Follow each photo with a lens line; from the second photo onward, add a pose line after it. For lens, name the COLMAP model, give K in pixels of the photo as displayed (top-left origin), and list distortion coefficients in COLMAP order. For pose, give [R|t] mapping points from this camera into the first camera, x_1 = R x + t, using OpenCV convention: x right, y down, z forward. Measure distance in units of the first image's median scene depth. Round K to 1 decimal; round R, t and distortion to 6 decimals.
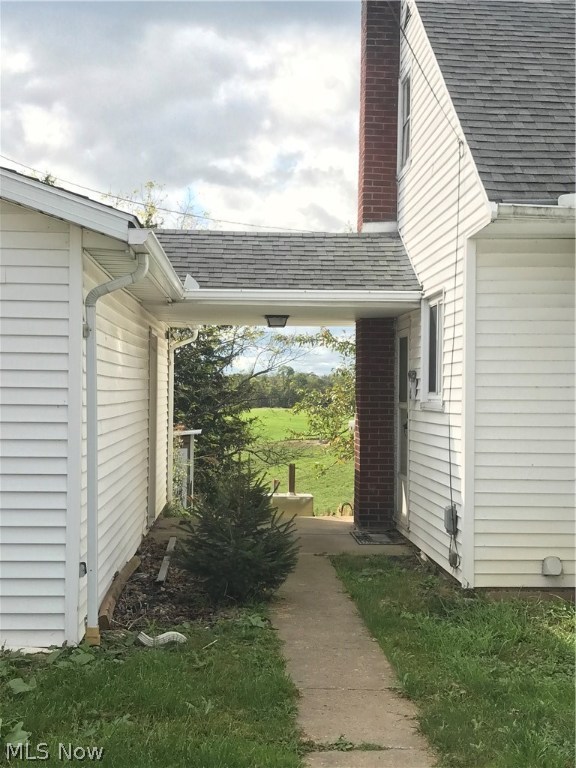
lens RADIAL K [[1180.9, 0, 288.0], [0, 1180.9, 384.0], [0, 0, 1]] dist [-0.002200, -0.004354]
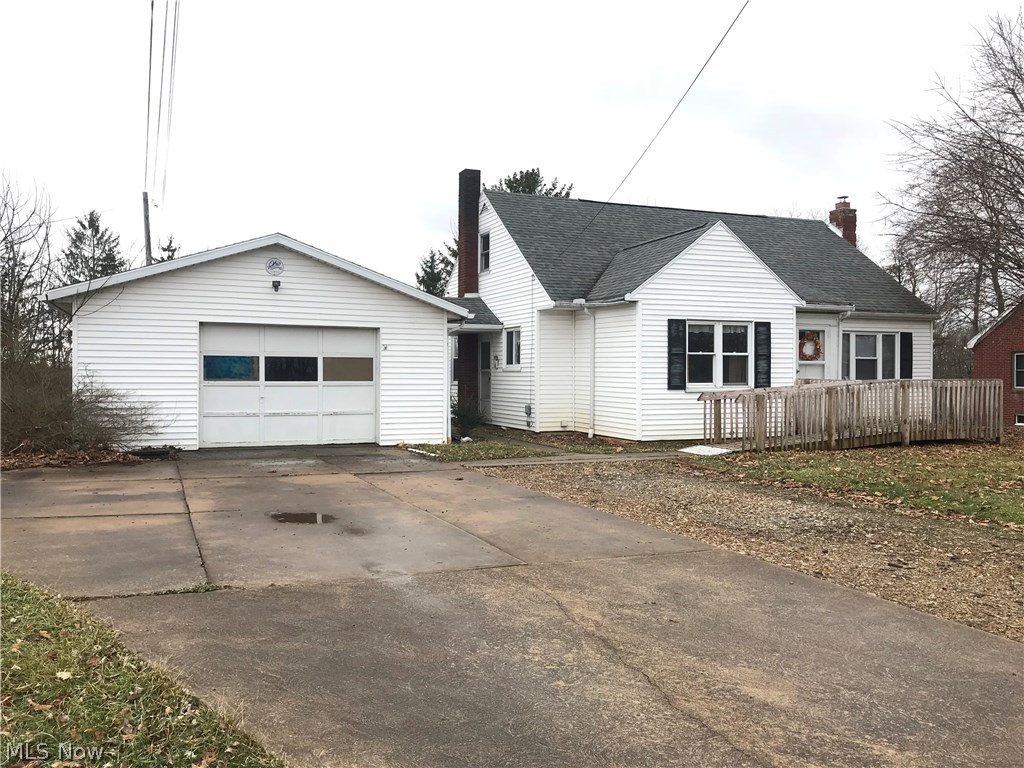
lens RADIAL K [[889.7, 0, 512.0], [0, 889.7, 384.0], [0, 0, 1]] dist [0.123254, 0.000069]
pose [[0.942200, -0.008557, 0.334942, -0.576311], [0.000741, 0.999725, 0.023456, 0.004660], [-0.335051, -0.021852, 0.941947, -0.931256]]
